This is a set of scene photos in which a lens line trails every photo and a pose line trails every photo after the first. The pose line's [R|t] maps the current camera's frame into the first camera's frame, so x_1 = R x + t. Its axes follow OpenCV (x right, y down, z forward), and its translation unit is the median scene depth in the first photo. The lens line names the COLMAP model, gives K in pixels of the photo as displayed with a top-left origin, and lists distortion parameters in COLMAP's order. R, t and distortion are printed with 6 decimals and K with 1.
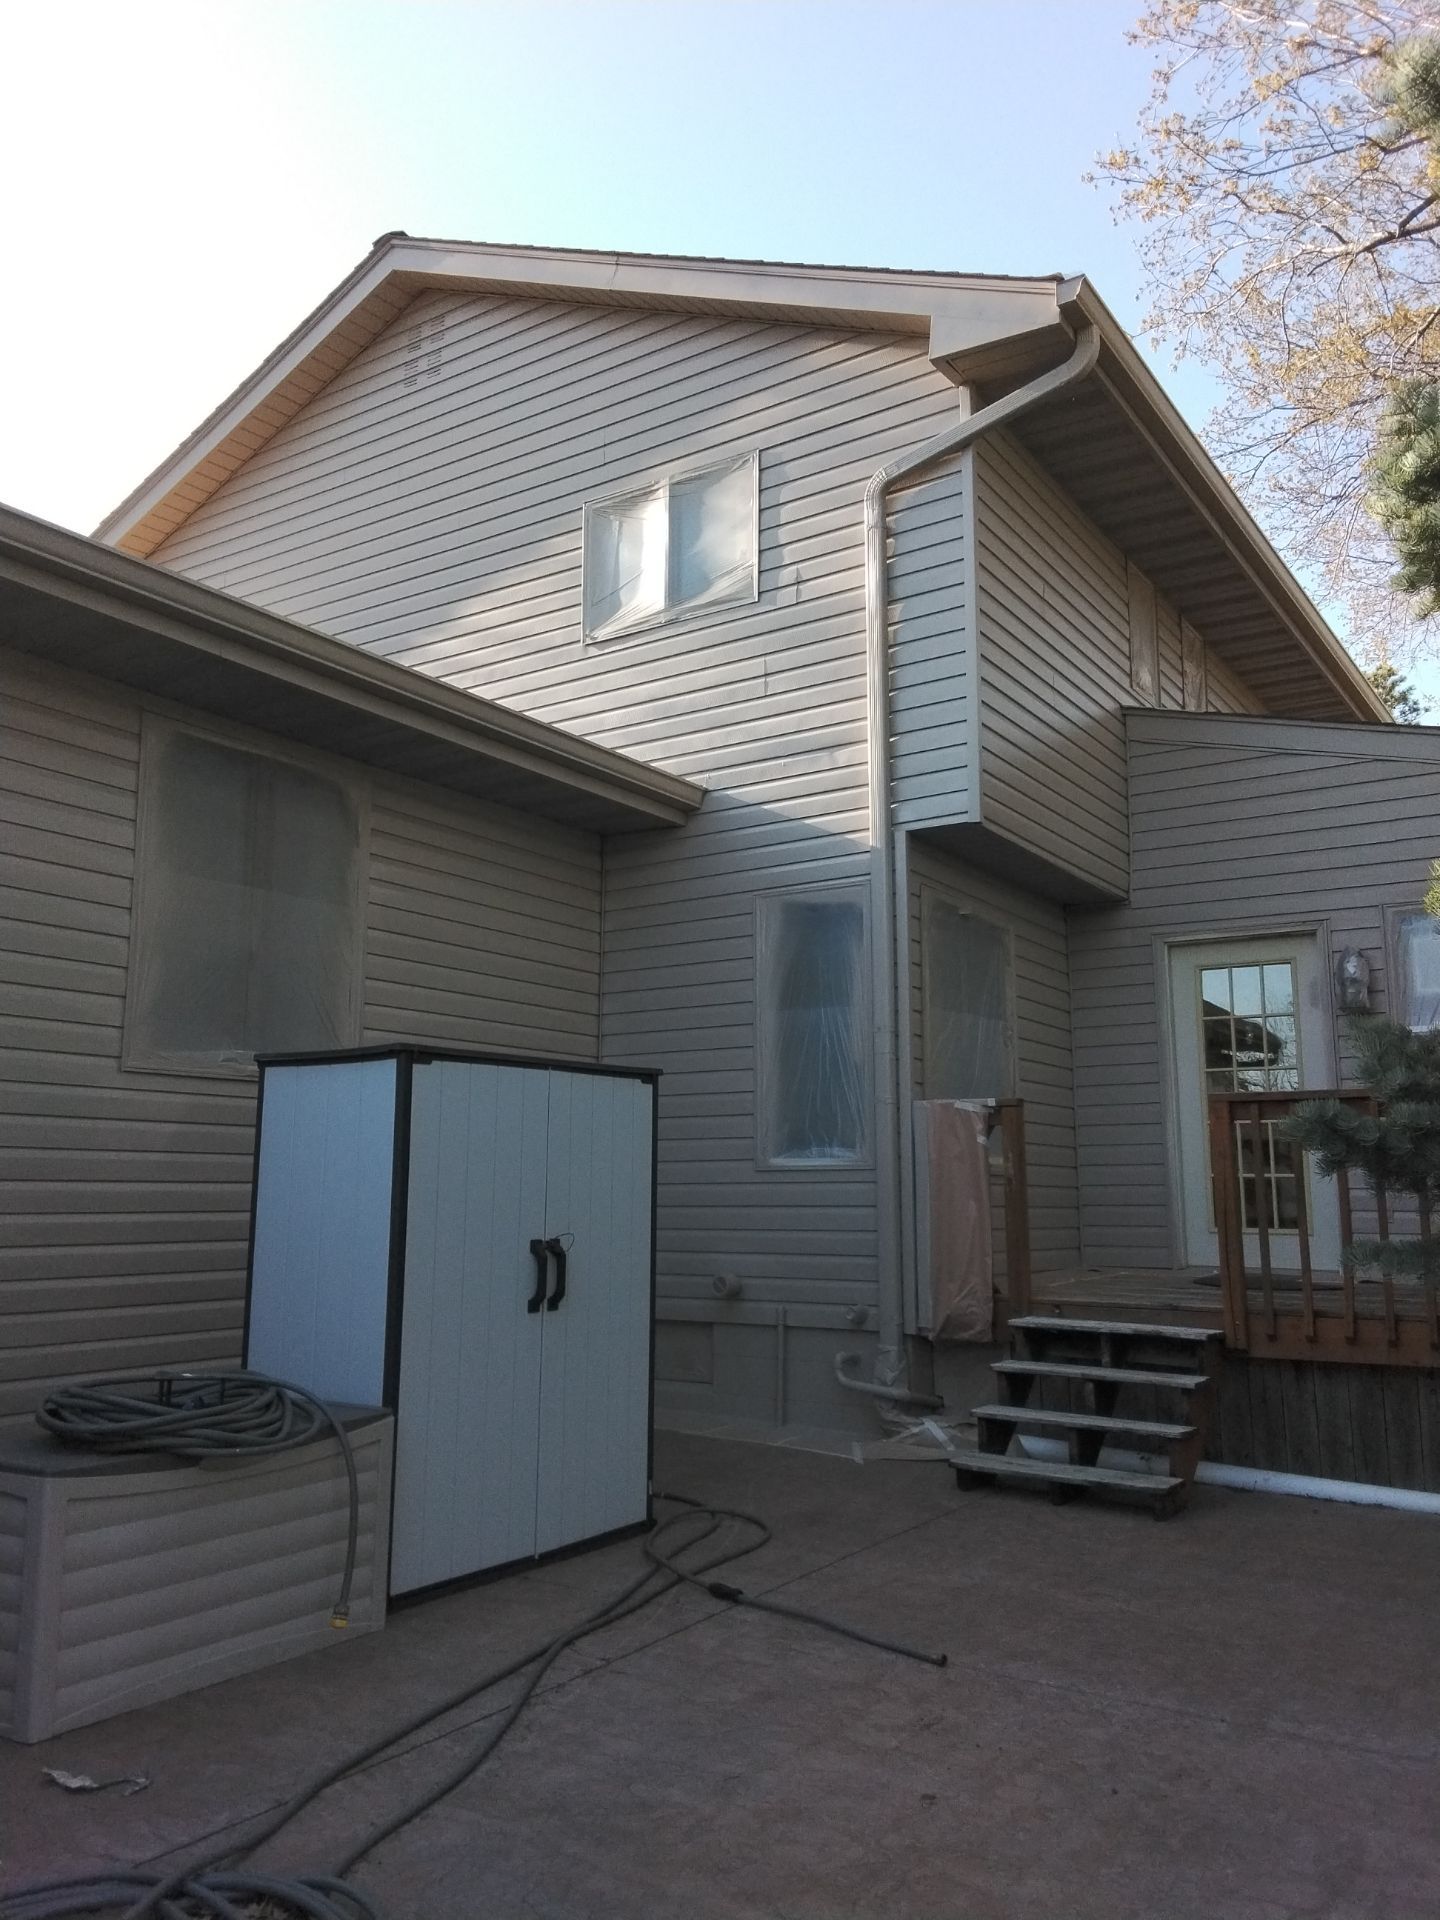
lens RADIAL K [[1498.4, 0, 720.3], [0, 1498.4, 950.1], [0, 0, 1]] dist [0.112390, -0.150409]
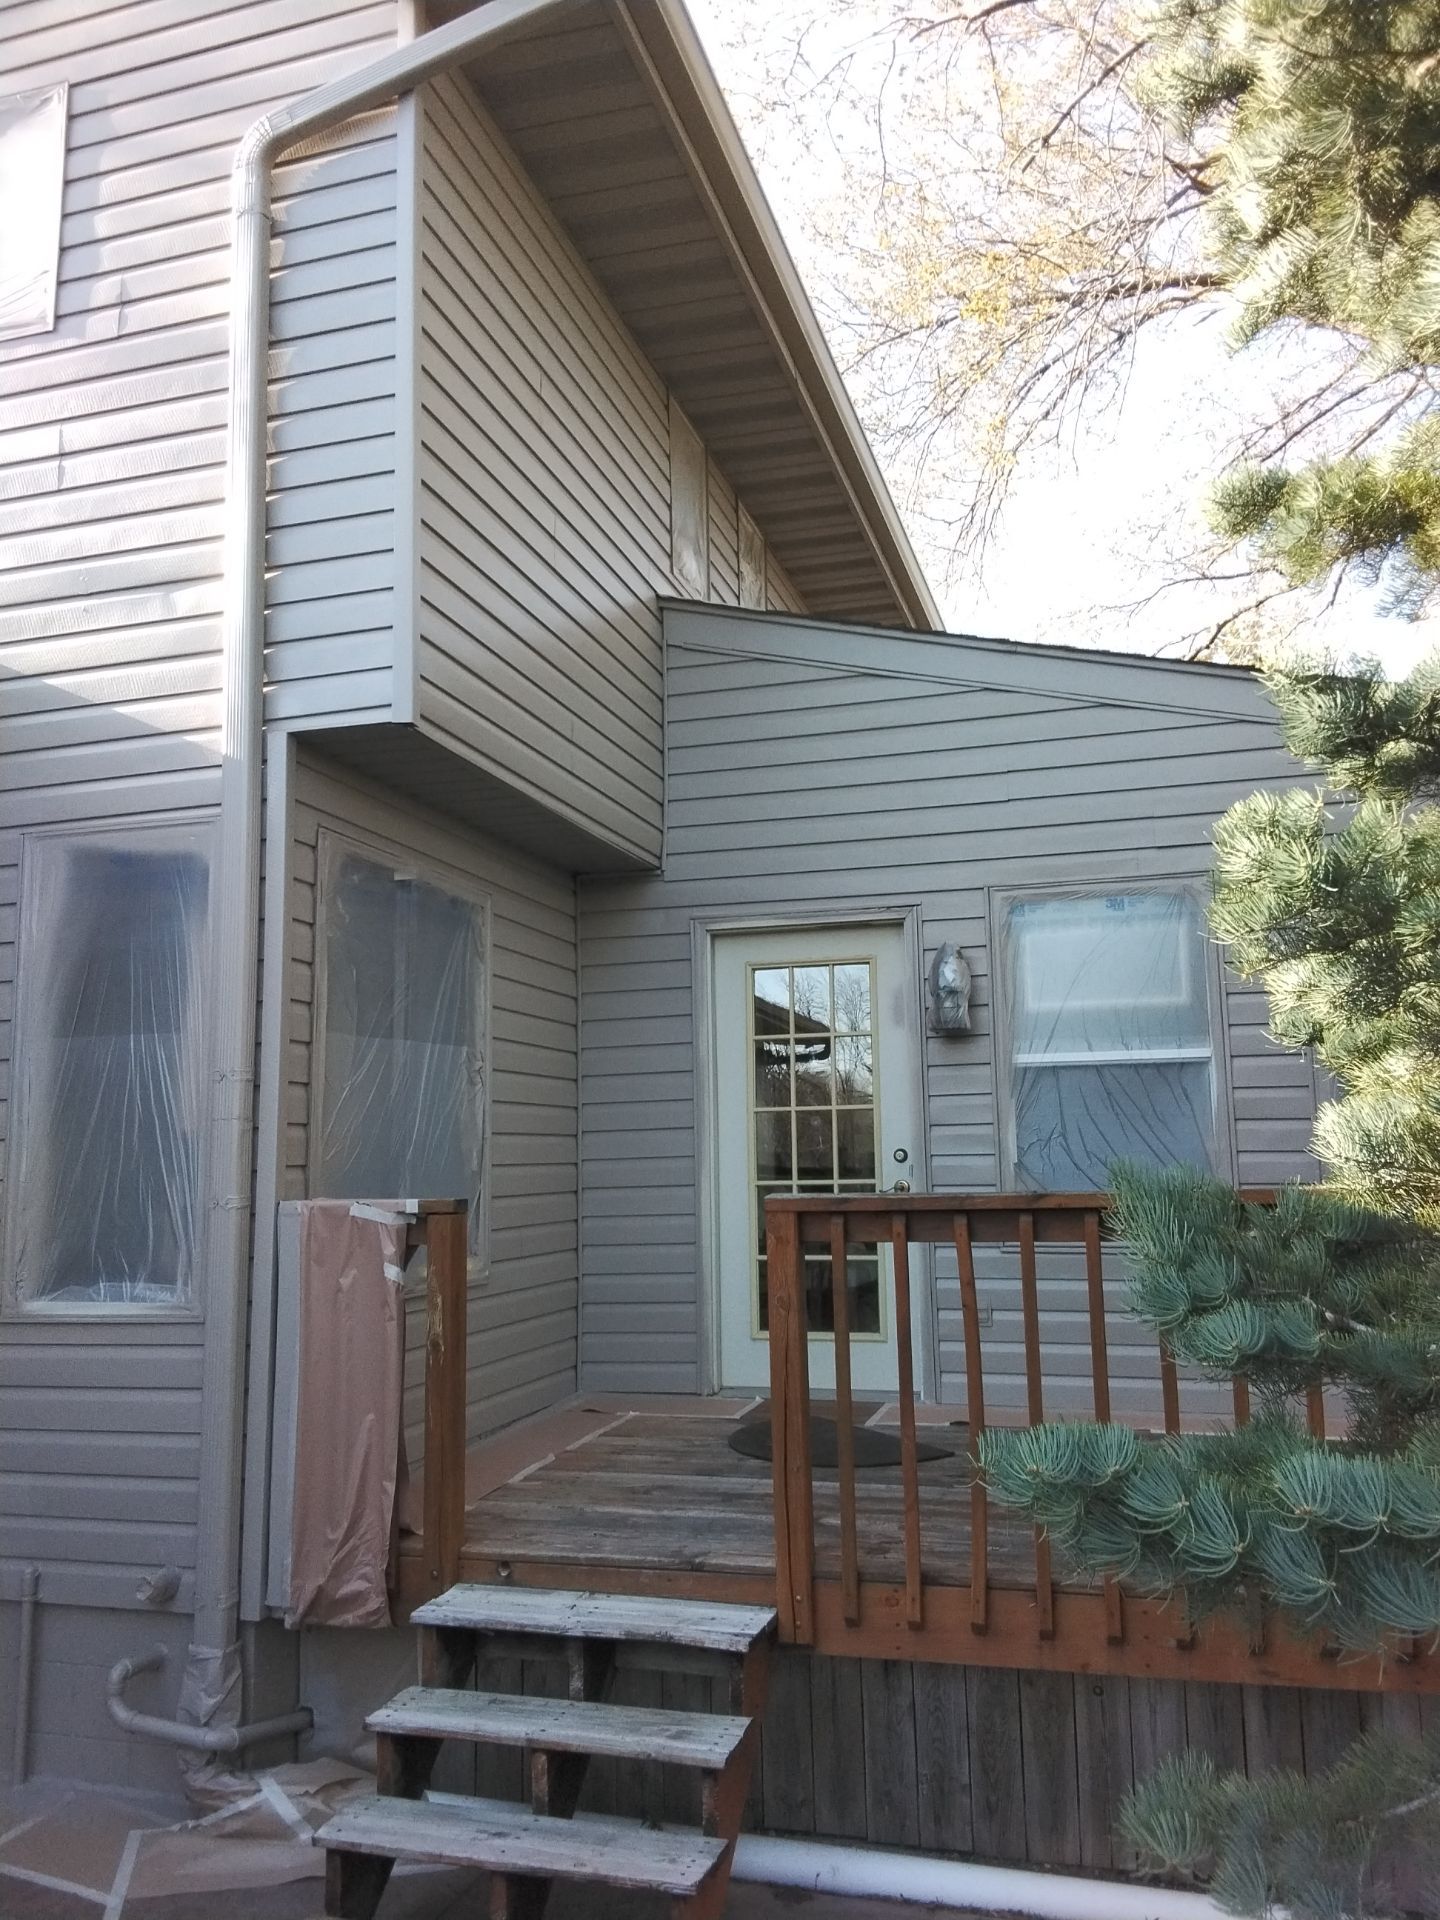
lens RADIAL K [[1458.4, 0, 723.0], [0, 1458.4, 949.1], [0, 0, 1]] dist [0.050688, -0.066262]
pose [[0.957375, 0.021286, 0.288062, 0.117432], [-0.027520, 0.999466, 0.017609, -0.009628], [-0.287533, -0.024786, 0.957450, 0.385327]]
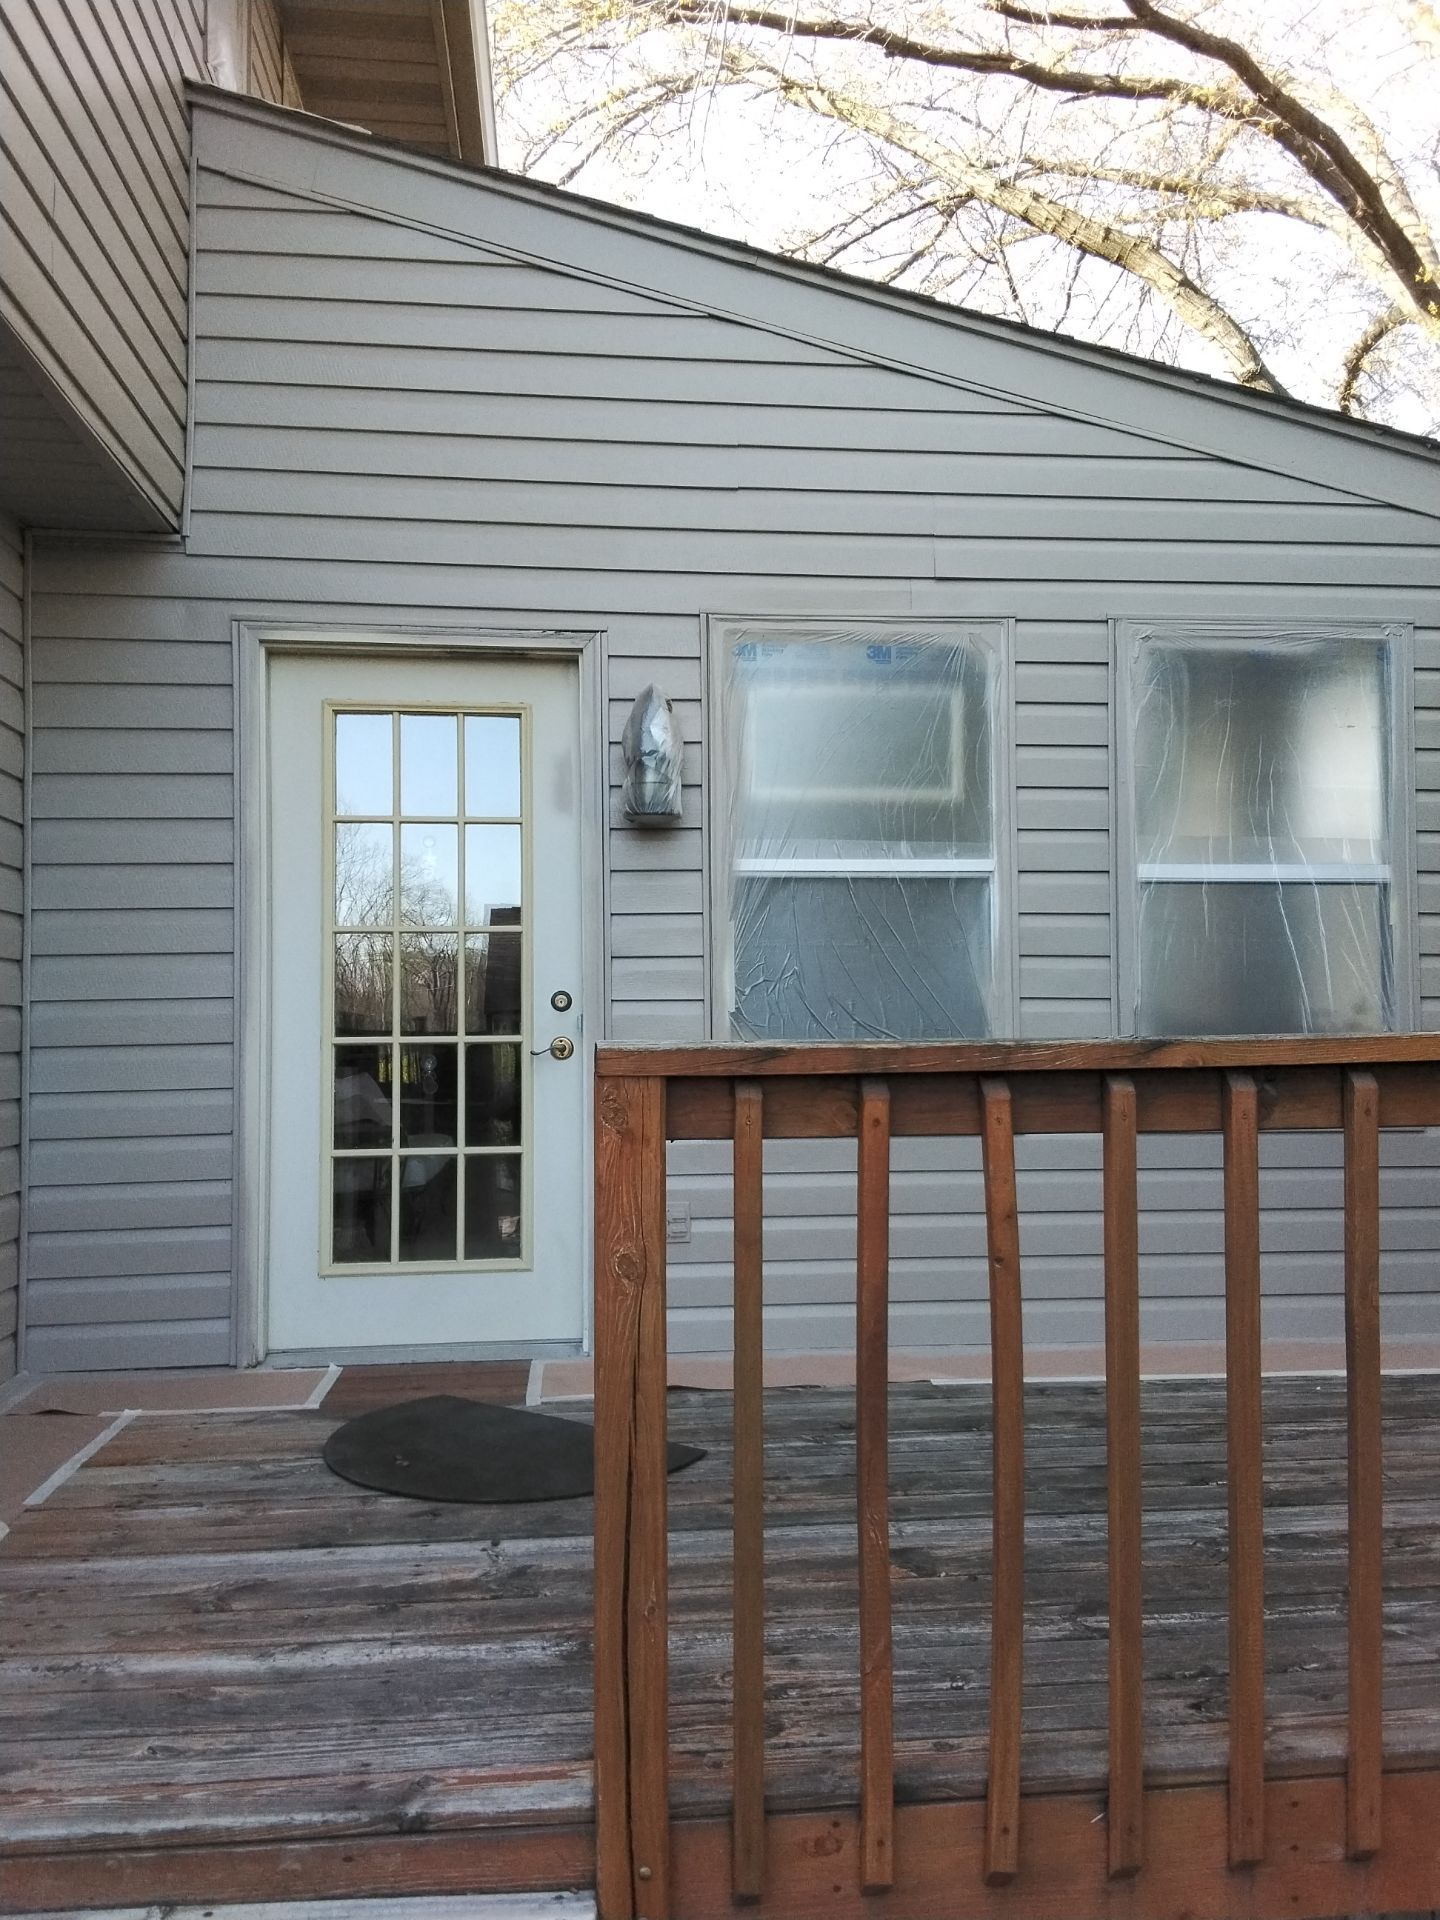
lens RADIAL K [[1458.4, 0, 719.9], [0, 1458.4, 973.3], [0, 0, 1]] dist [0.050688, -0.066262]
pose [[0.771856, 0.013835, 0.635647, 0.142166], [-0.094665, 0.991120, 0.093379, 0.044548], [-0.628711, -0.132249, 0.766311, 0.650243]]
